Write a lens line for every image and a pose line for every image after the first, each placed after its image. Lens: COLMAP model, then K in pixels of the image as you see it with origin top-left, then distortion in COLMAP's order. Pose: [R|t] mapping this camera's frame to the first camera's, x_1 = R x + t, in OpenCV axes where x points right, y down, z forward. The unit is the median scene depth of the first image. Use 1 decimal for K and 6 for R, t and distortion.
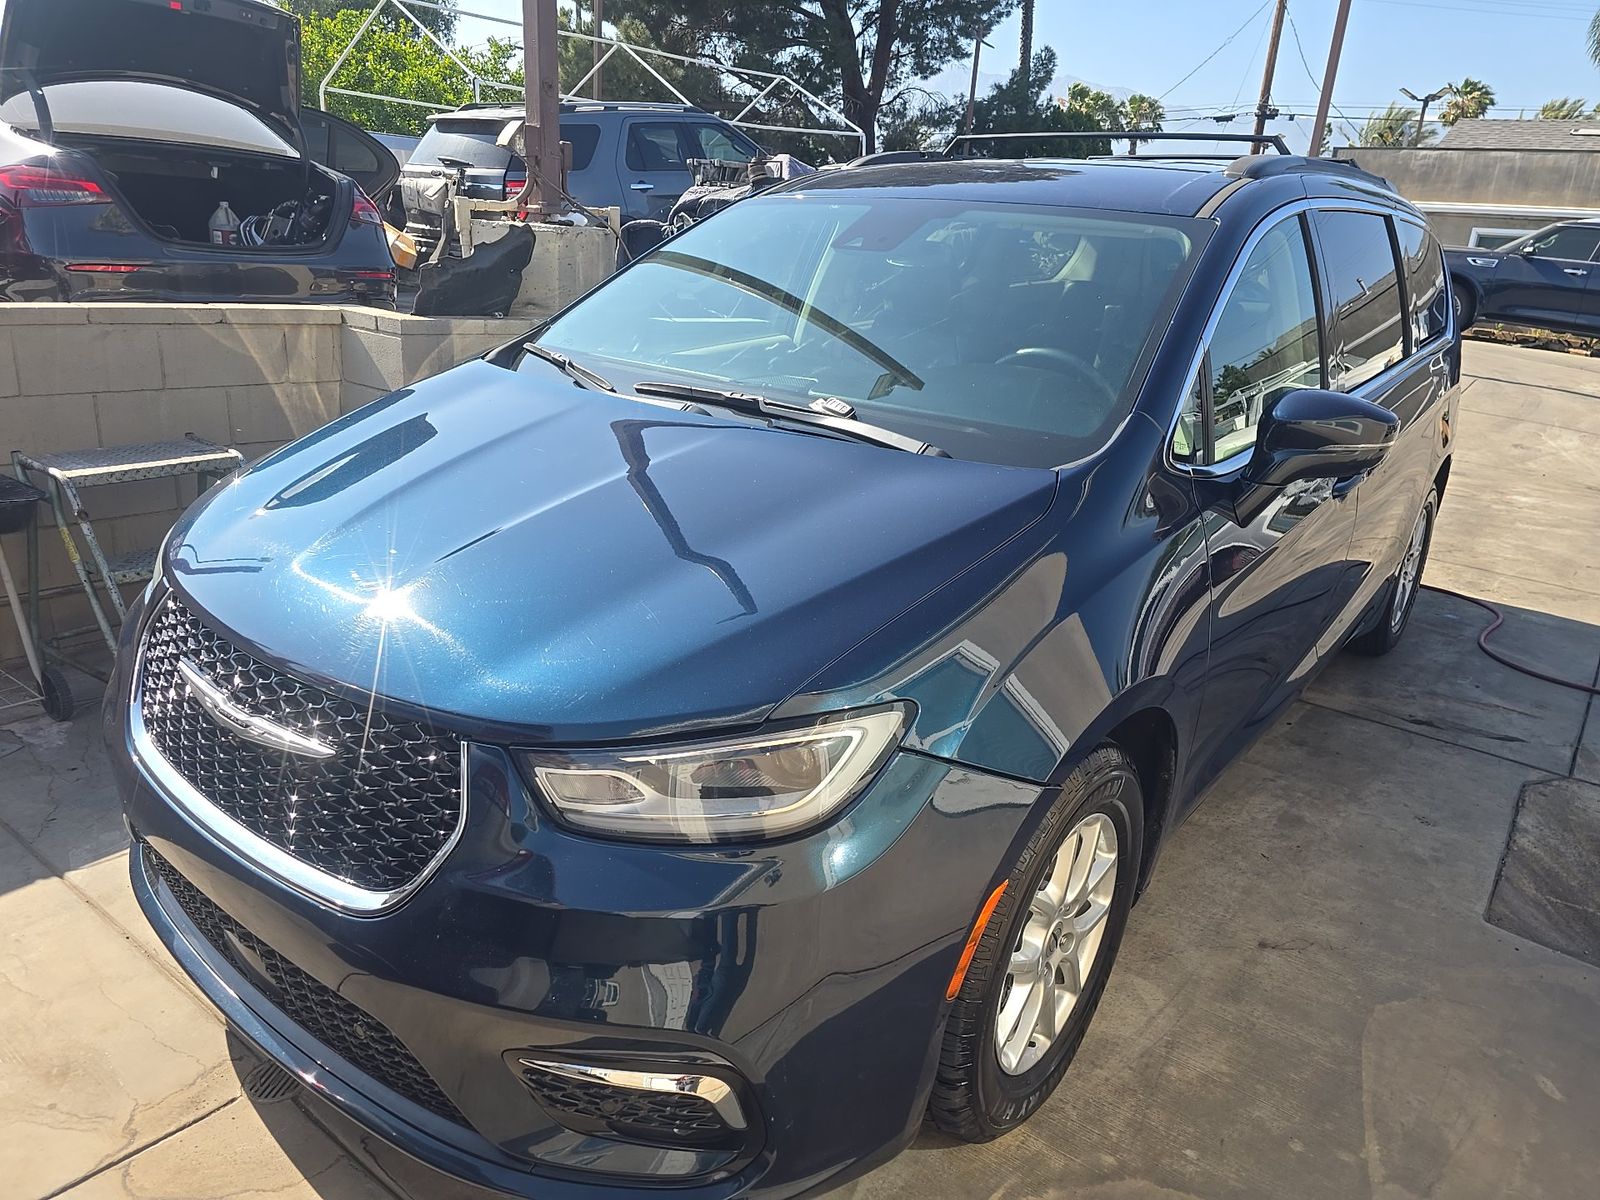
lens RADIAL K [[1113.8, 0, 801.6], [0, 1113.8, 601.0], [0, 0, 1]] dist [0.033120, -0.000704]
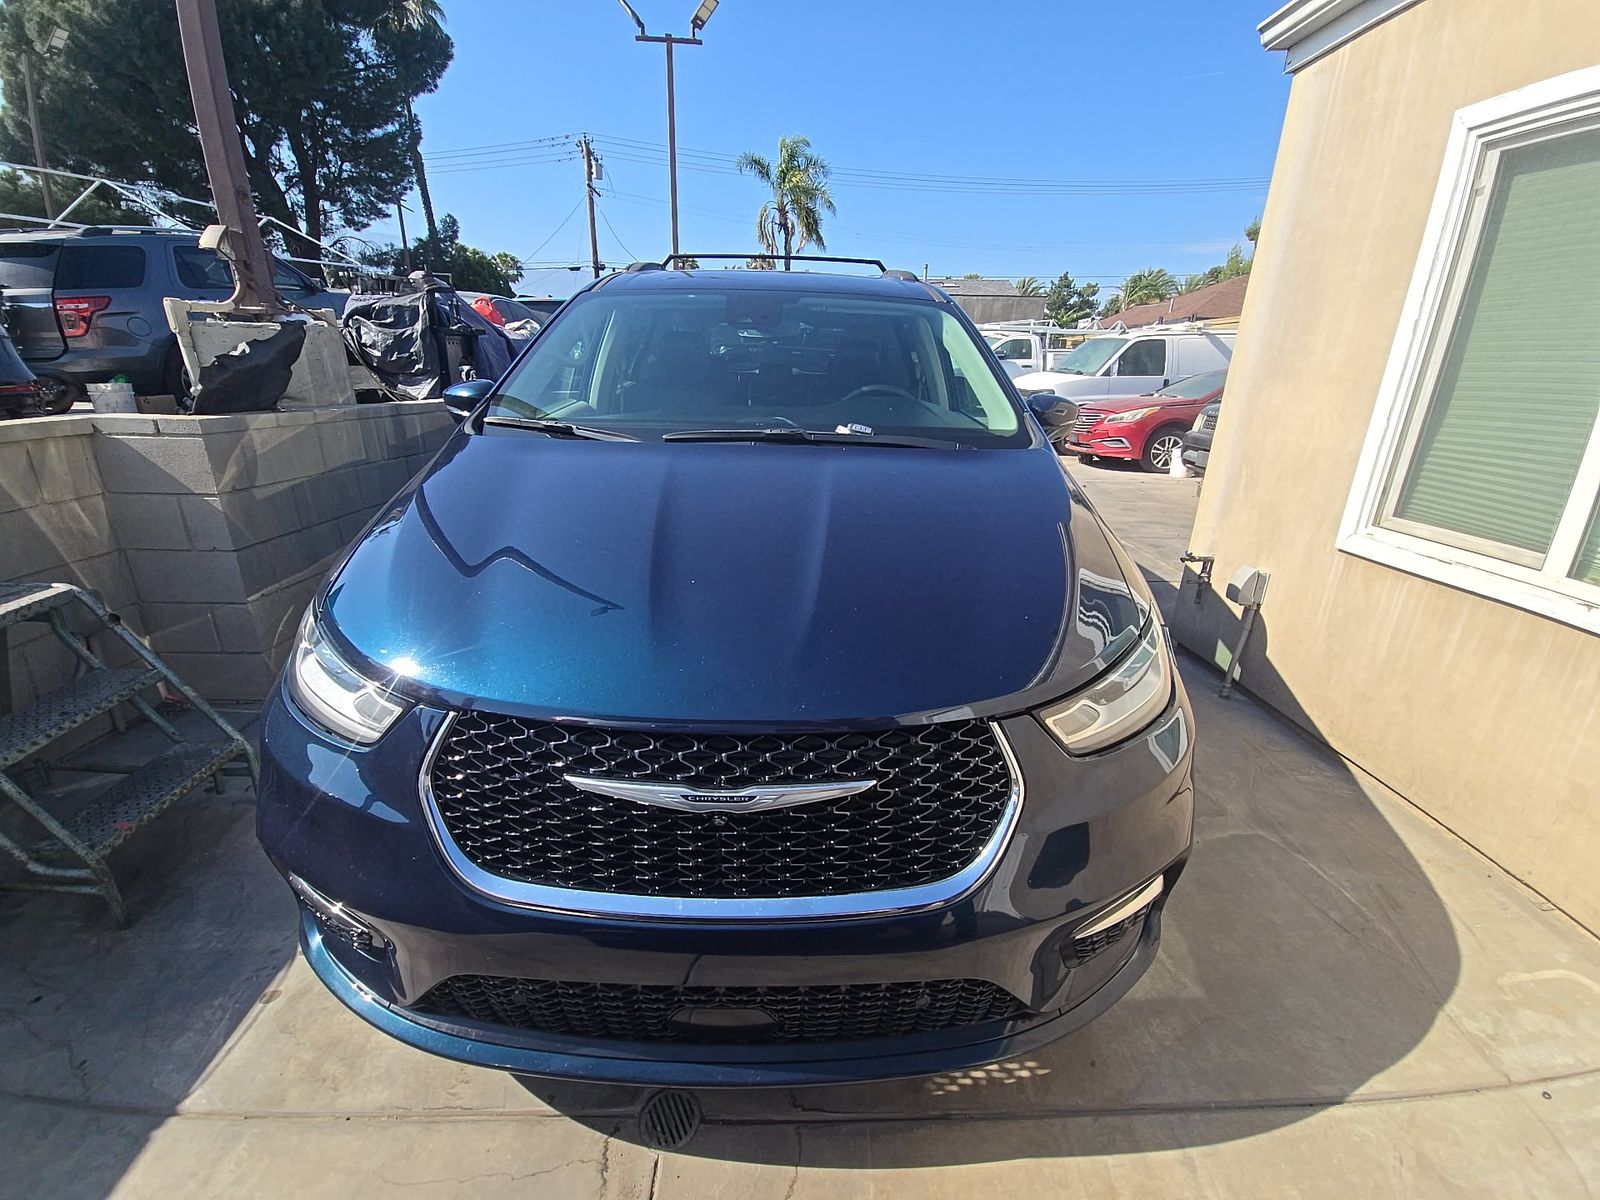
lens RADIAL K [[646.3, 0, 803.6], [0, 646.3, 599.8], [0, 0, 1]] dist [-0.000259, -0.000500]
pose [[0.764668, -0.264507, 0.587638, -0.306161], [0.226572, 0.964012, 0.139092, -0.052321], [-0.603281, 0.026783, 0.797079, 0.211878]]
